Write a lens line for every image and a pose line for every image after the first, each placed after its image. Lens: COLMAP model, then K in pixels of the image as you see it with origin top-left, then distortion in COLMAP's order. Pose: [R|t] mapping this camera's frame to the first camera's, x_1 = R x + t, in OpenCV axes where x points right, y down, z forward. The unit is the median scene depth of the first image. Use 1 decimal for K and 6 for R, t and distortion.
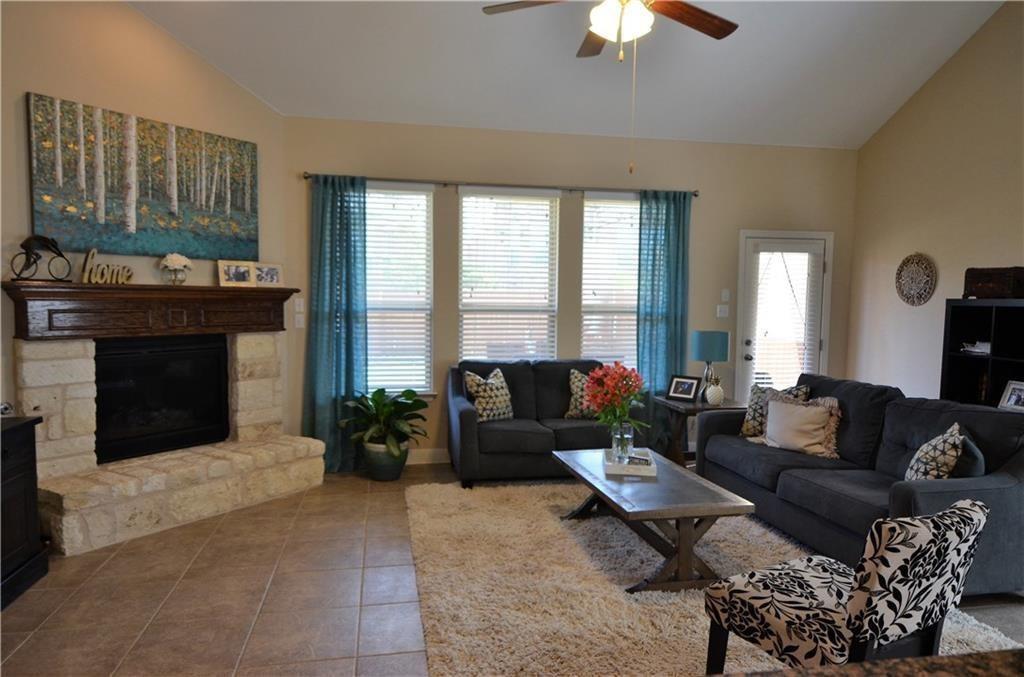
lens RADIAL K [[671.5, 0, 508.4], [0, 671.5, 346.3], [0, 0, 1]] dist [0.050752, -0.035069]
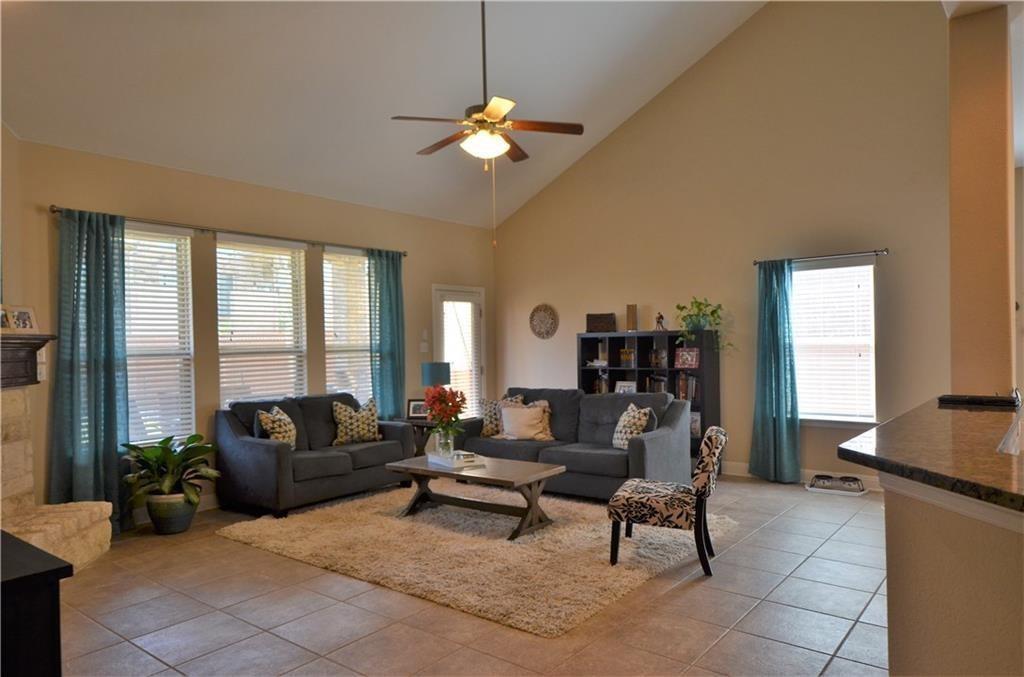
lens RADIAL K [[671.5, 0, 508.4], [0, 671.5, 346.3], [0, 0, 1]] dist [0.050752, -0.035069]
pose [[0.759221, -0.030698, 0.650108, -0.437327], [0.075575, 0.996288, -0.041215, 0.010560], [-0.646430, 0.080423, 0.758723, -0.058153]]
